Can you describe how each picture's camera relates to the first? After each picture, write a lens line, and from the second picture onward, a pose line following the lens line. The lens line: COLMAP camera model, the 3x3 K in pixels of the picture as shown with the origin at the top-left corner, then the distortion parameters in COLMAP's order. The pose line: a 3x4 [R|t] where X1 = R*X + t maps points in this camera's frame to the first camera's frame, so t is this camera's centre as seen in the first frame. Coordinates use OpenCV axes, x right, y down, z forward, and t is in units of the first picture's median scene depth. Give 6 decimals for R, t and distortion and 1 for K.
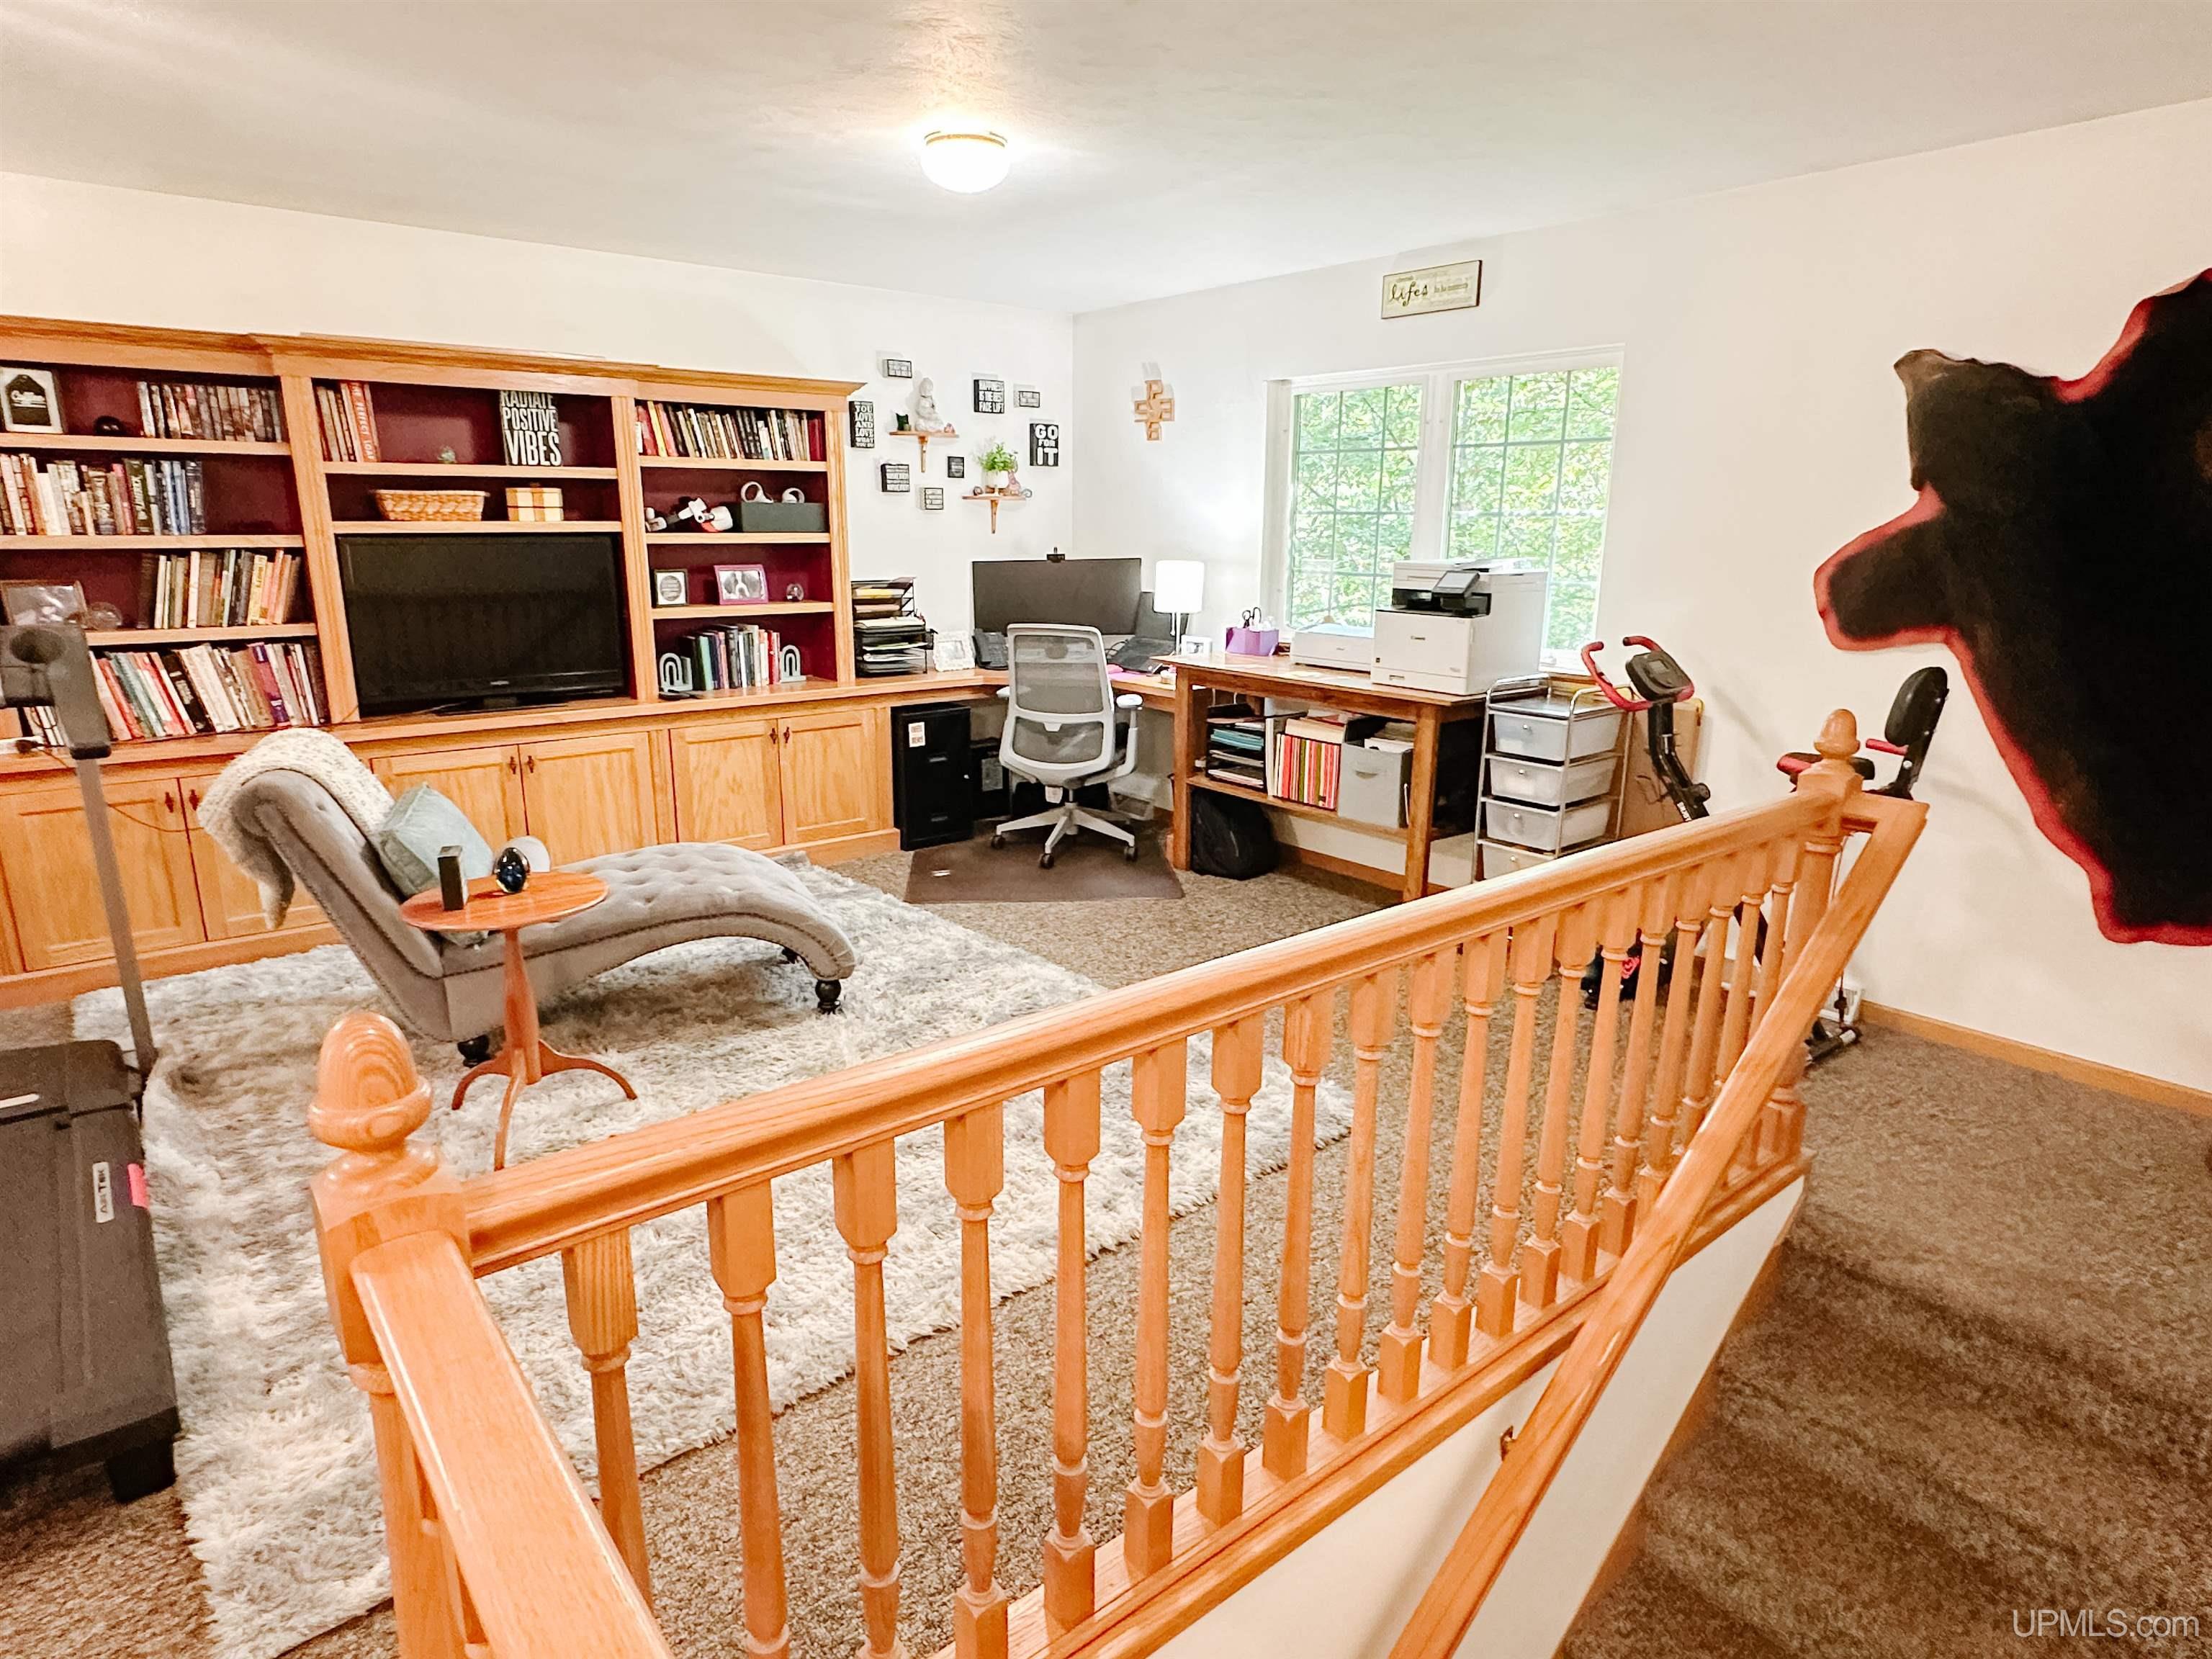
lens RADIAL K [[1237.8, 0, 1101.9], [0, 1237.8, 833.9], [0, 0, 1]] dist [0.004755, 0.000321]
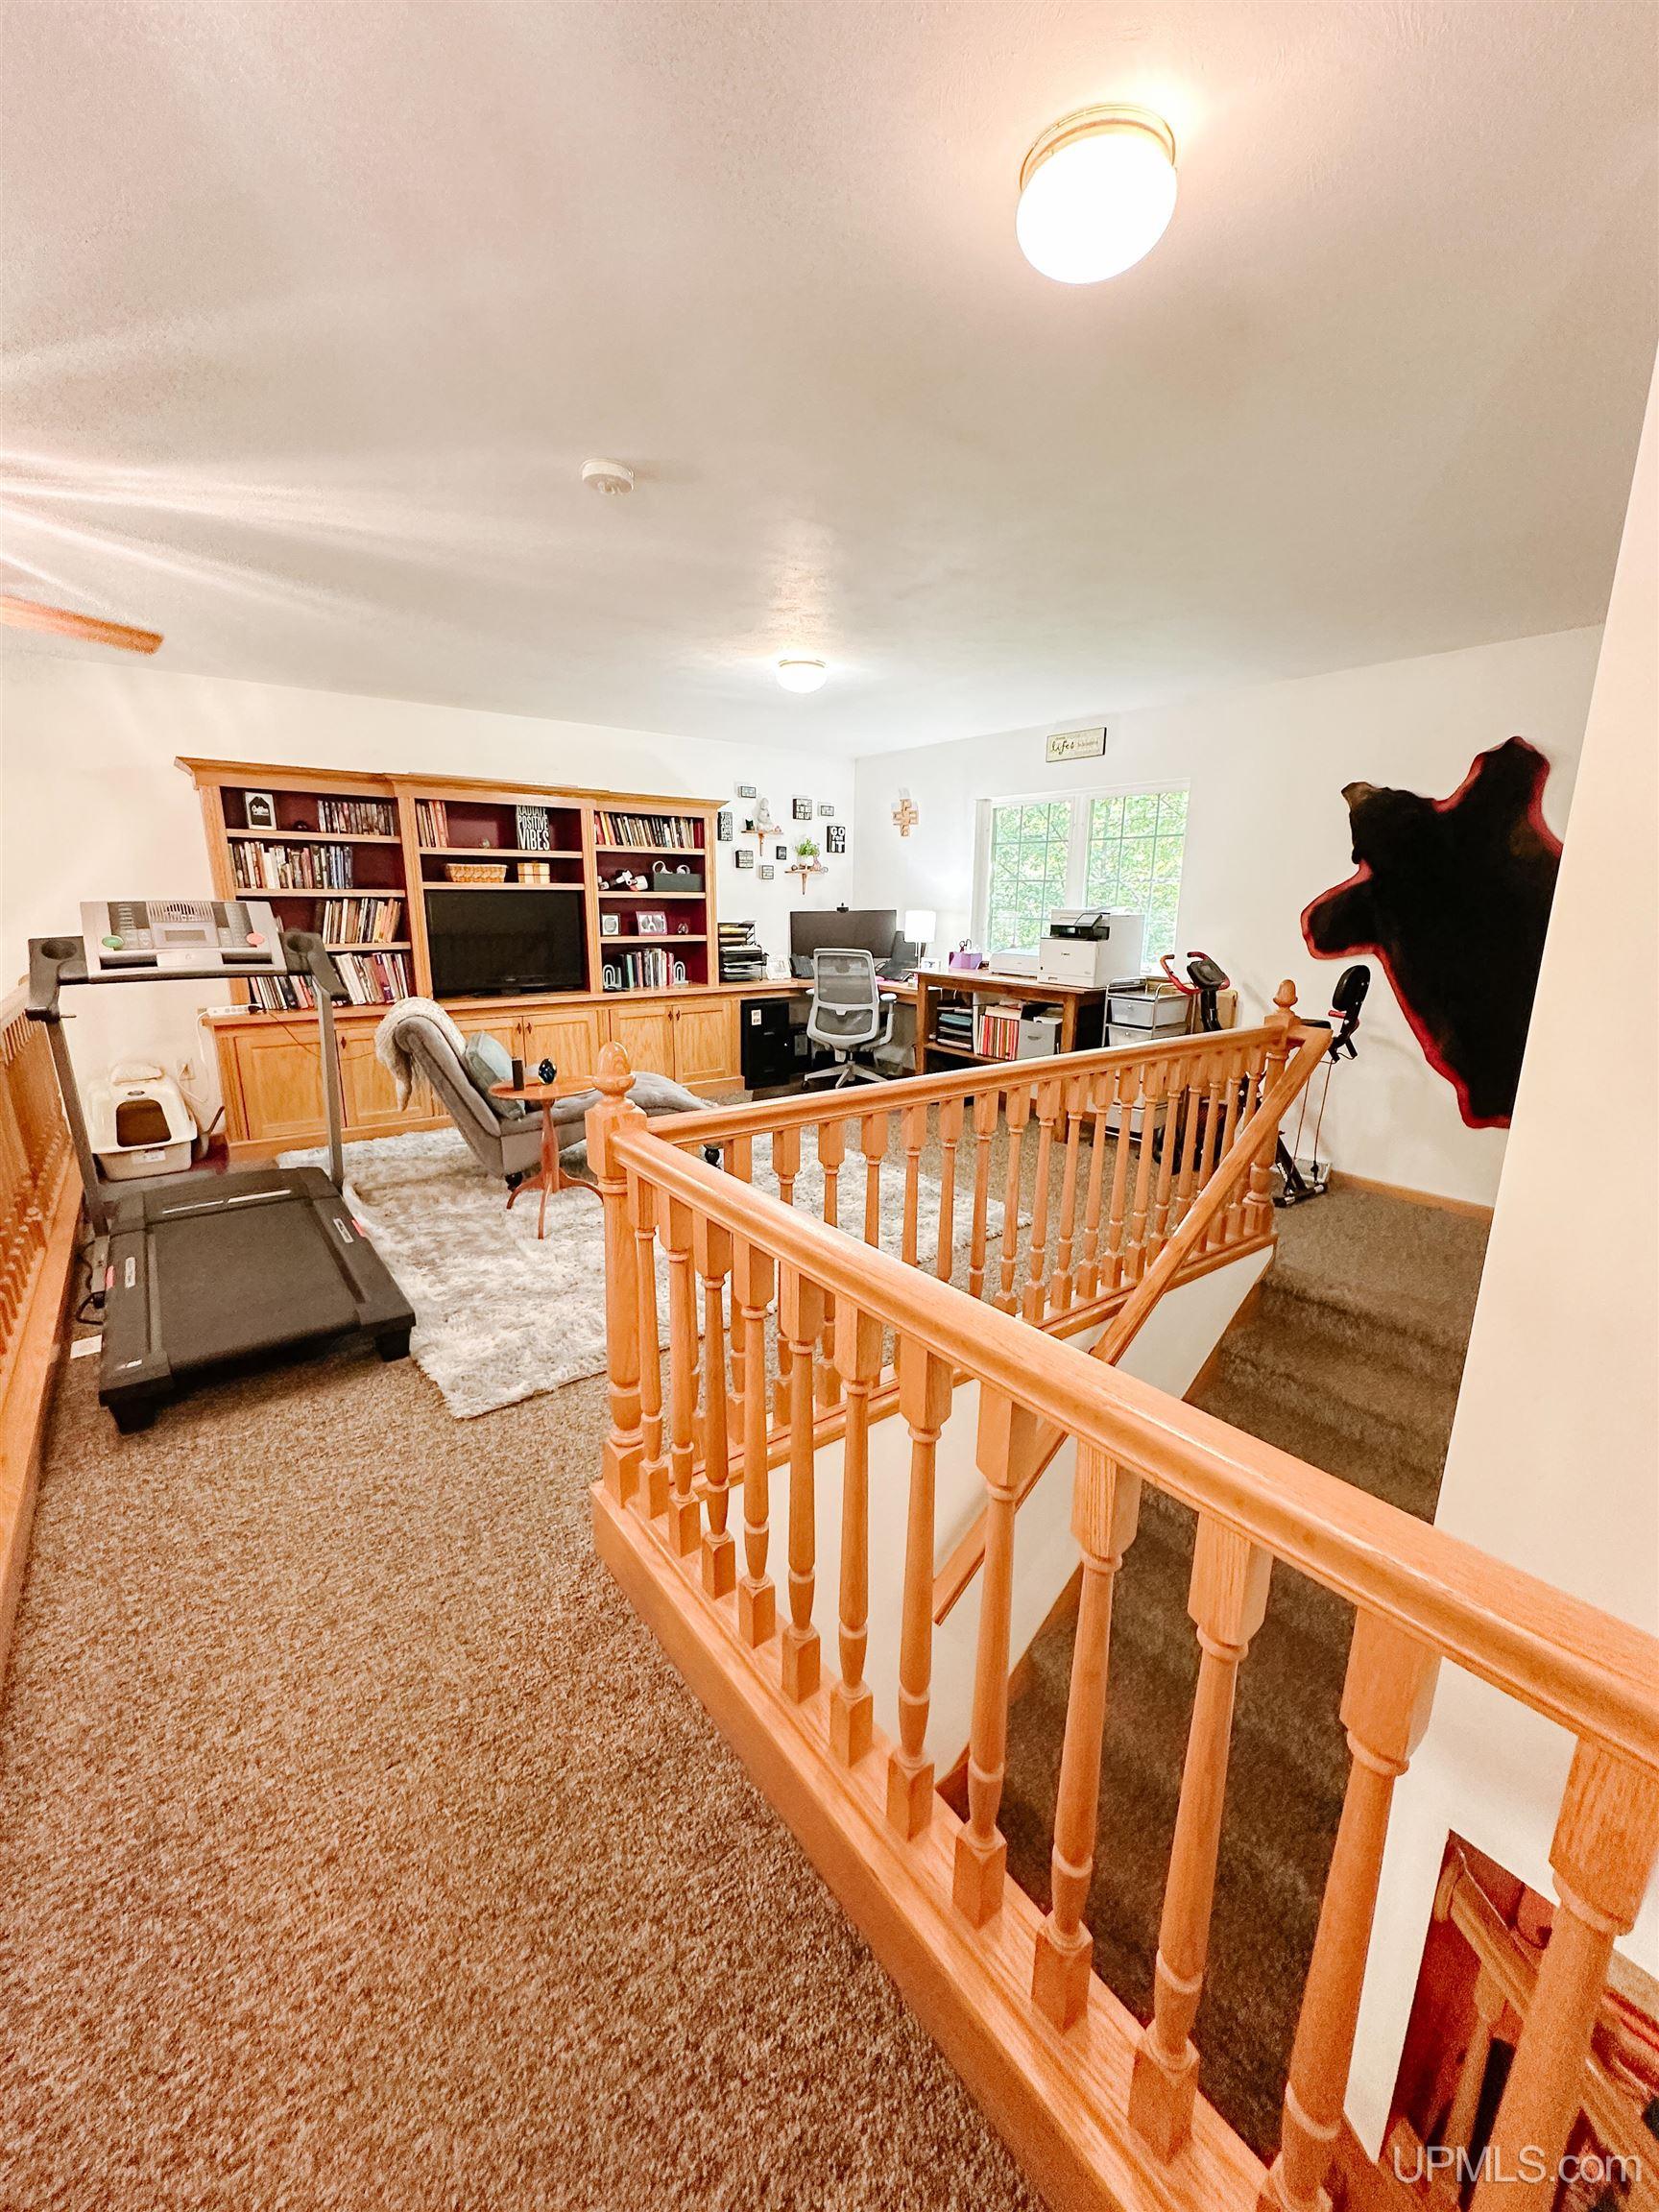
lens RADIAL K [[887.6, 0, 835.4], [0, 887.6, 1101.7], [0, 0, 1]] dist [0.004109, -0.000027]
pose [[0.999543, 0.009851, -0.028590, -0.017978], [-0.010491, 0.999695, -0.022340, 0.077459], [0.028361, 0.022630, 0.999342, -0.213383]]
